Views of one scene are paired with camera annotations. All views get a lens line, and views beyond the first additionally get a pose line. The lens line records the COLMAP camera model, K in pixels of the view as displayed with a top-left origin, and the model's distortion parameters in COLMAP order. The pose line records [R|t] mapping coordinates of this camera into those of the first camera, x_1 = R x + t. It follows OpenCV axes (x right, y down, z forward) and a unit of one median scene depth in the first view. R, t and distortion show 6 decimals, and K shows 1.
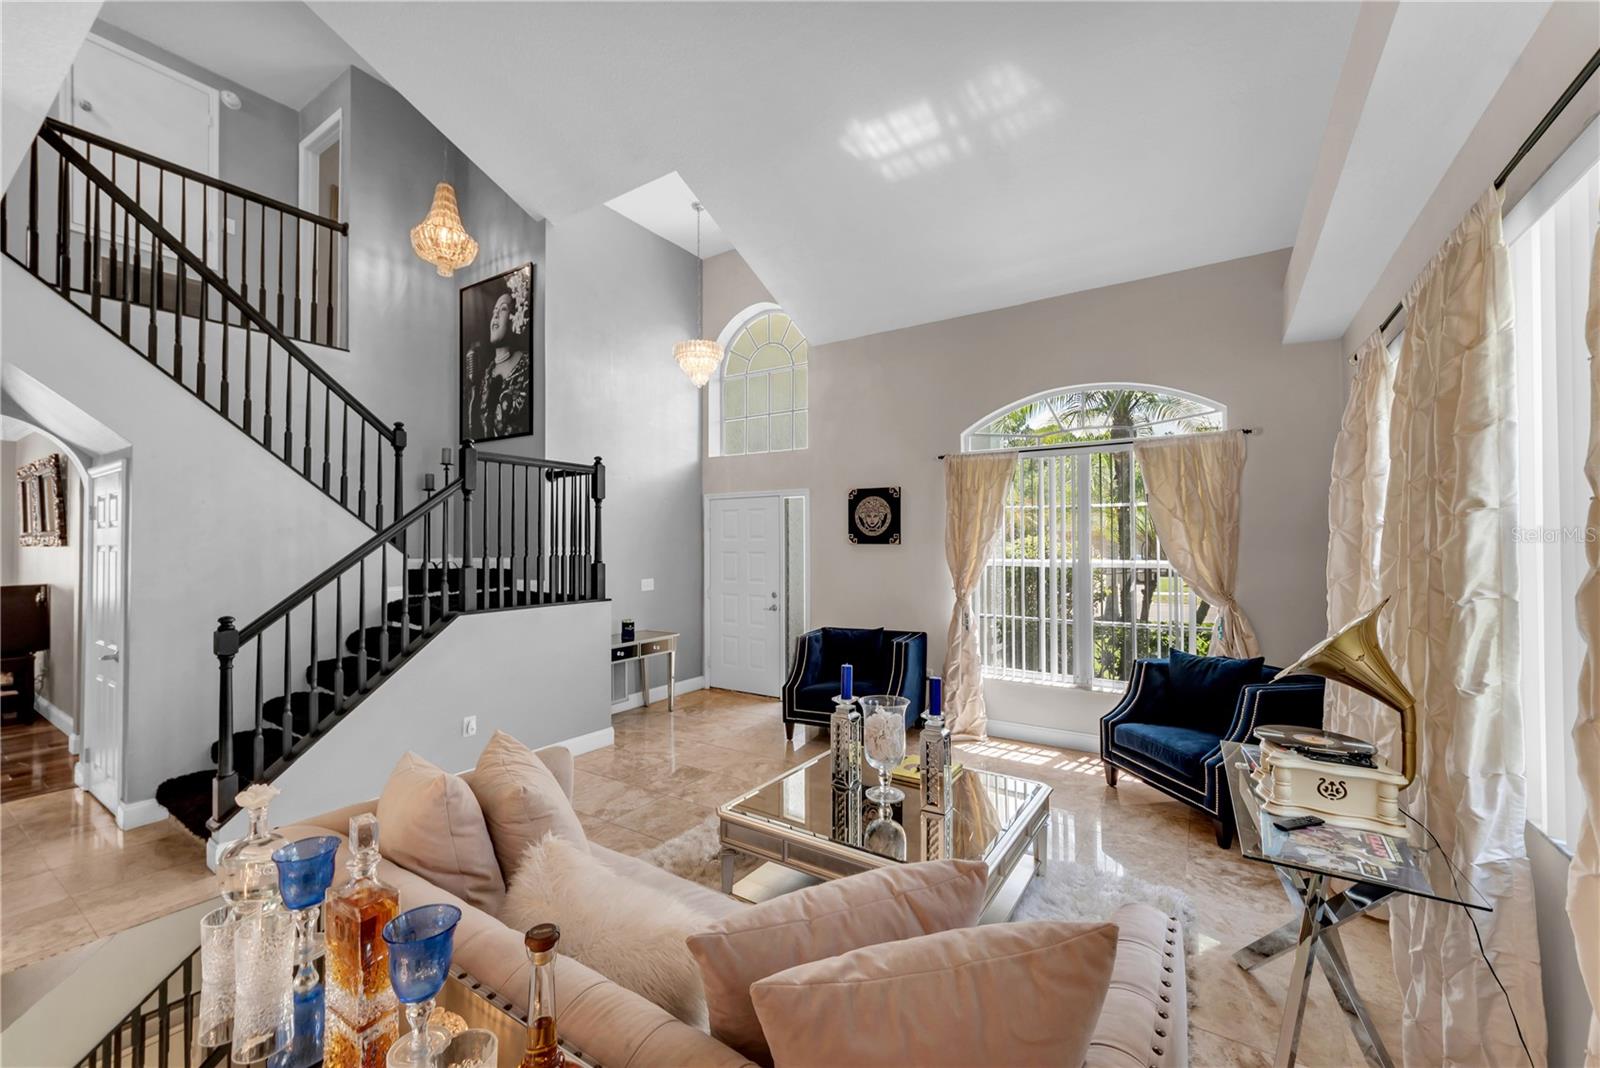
lens RADIAL K [[635.3, 0, 795.6], [0, 635.3, 536.9], [0, 0, 1]] dist [0.003944, 0.001188]
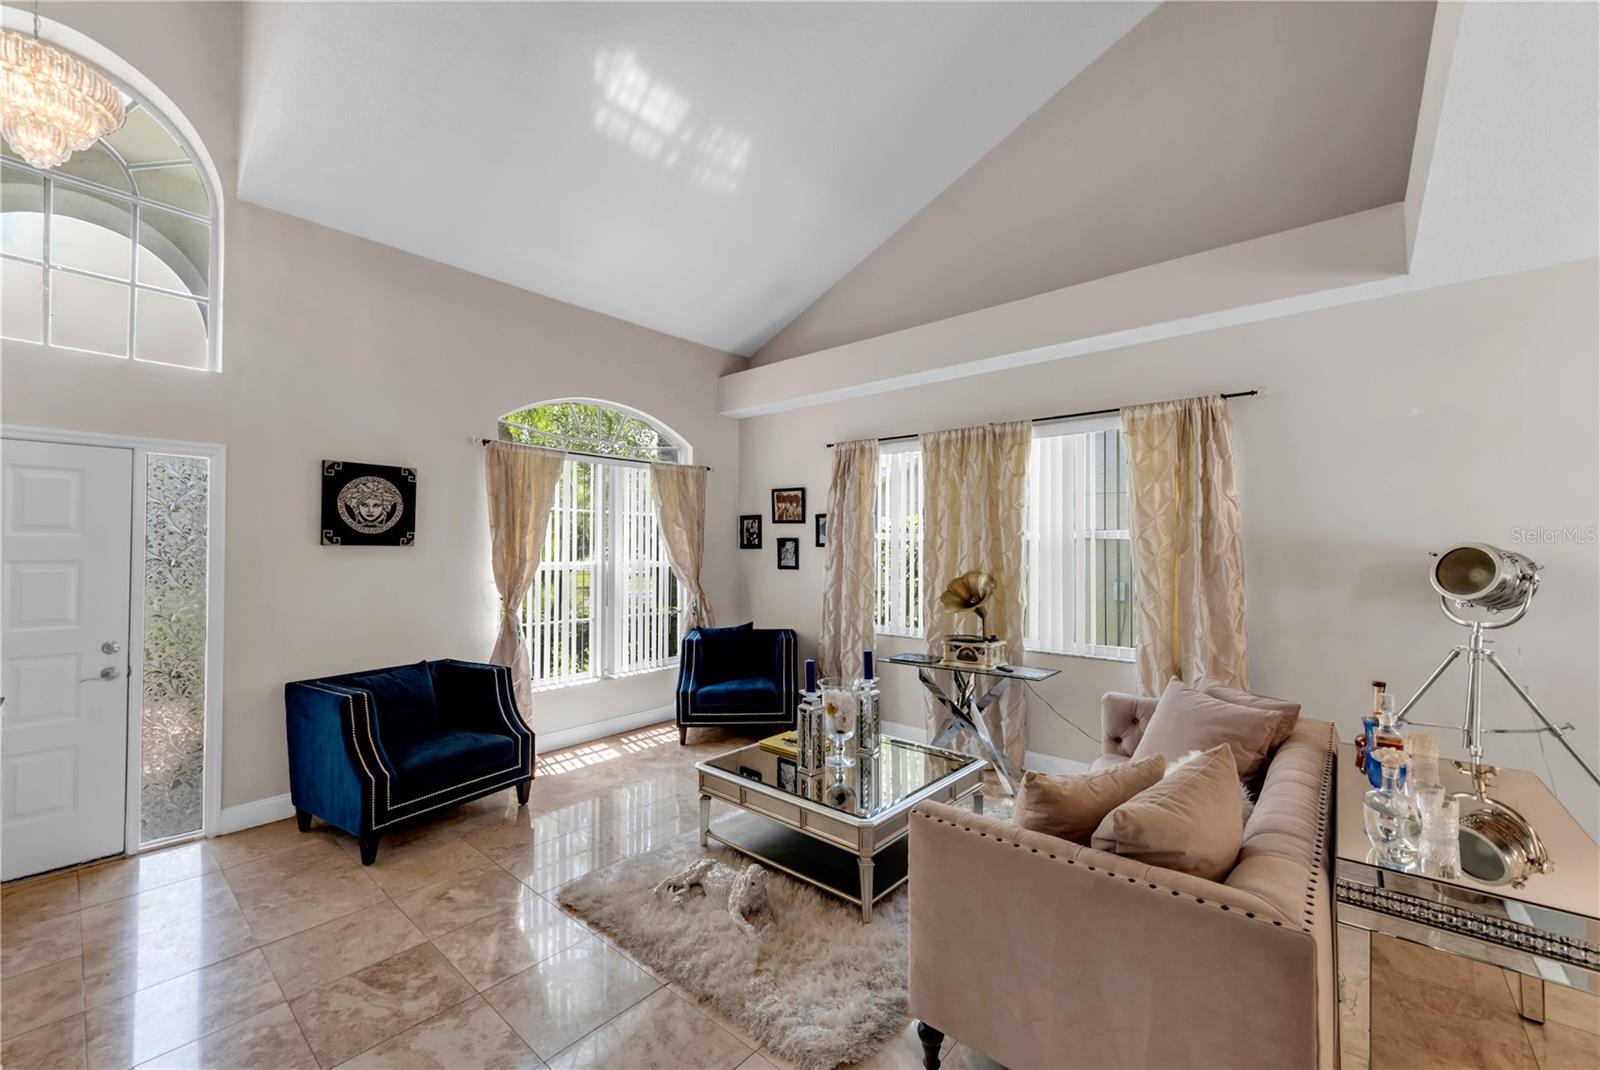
lens RADIAL K [[635.3, 0, 791.9], [0, 635.3, 543.3], [0, 0, 1]] dist [0.003944, 0.001188]
pose [[0.137401, 0.010027, 0.990465, -0.537727], [-0.014988, 0.999855, -0.008043, 0.007716], [-0.990402, -0.013740, 0.137531, 0.491343]]
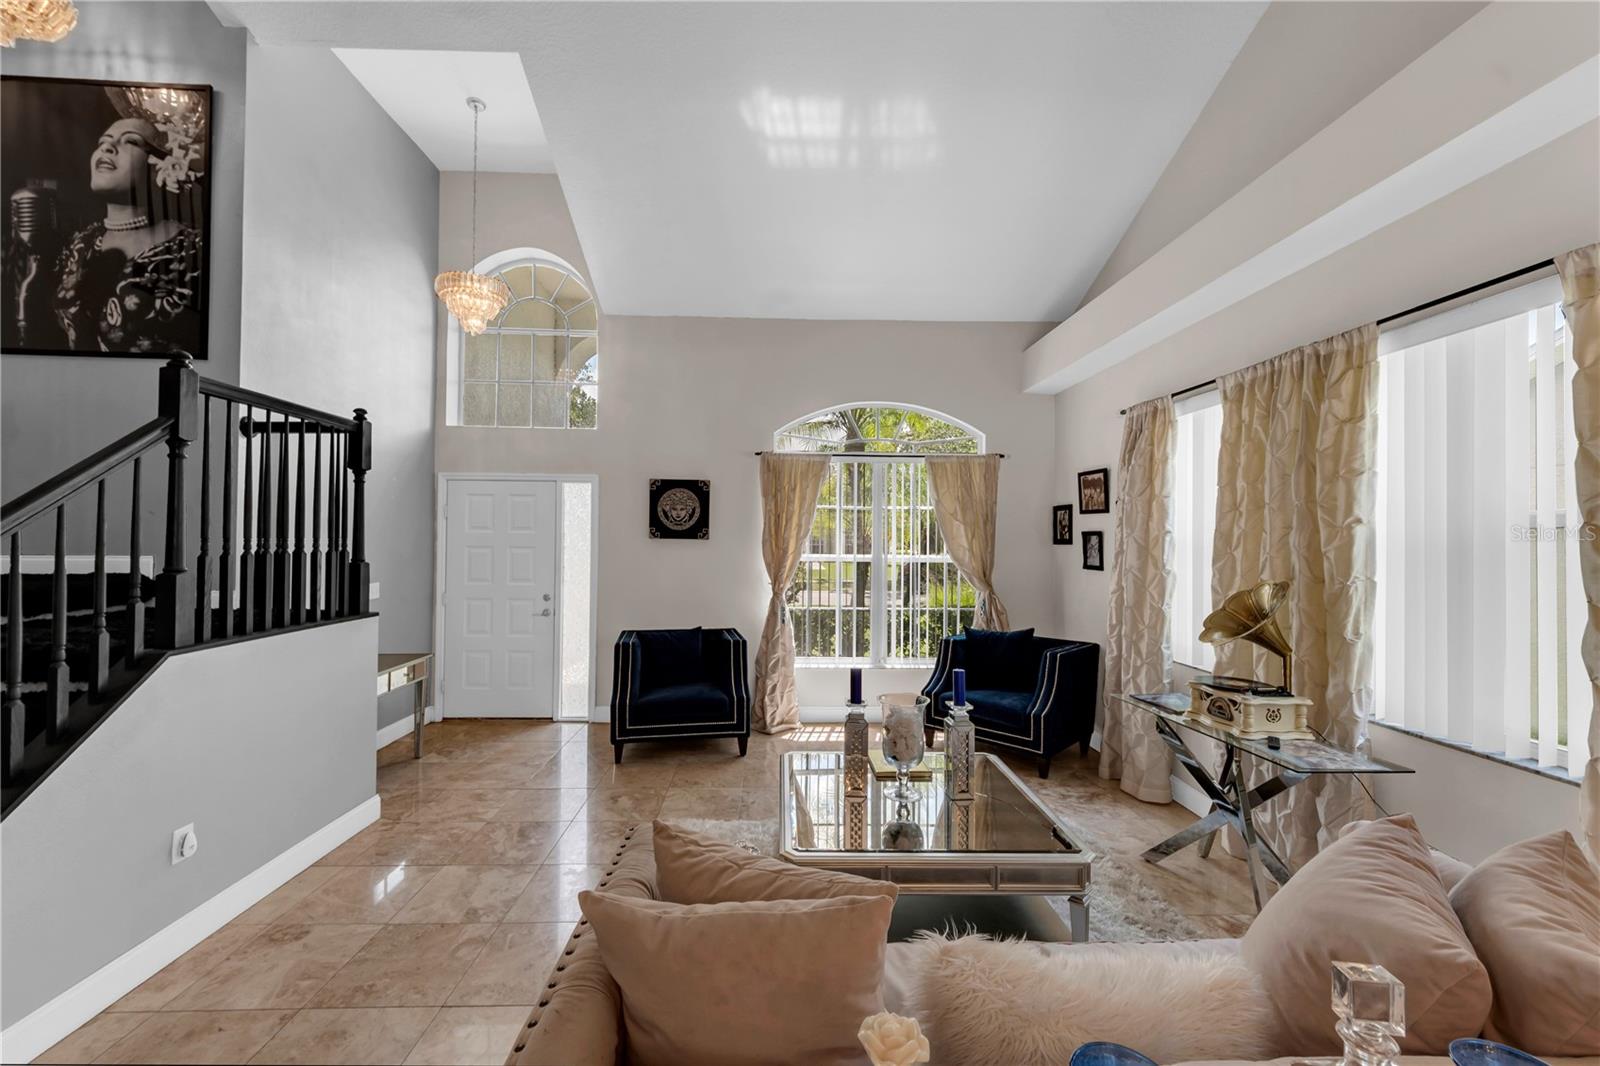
lens RADIAL K [[635.3, 0, 790.1], [0, 635.3, 532.8], [0, 0, 1]] dist [0.003944, 0.001188]
pose [[0.820646, 0.017126, 0.571180, -0.300066], [-0.017999, 0.999830, -0.004119, 0.002966], [-0.571153, -0.006901, 0.820815, 0.150446]]
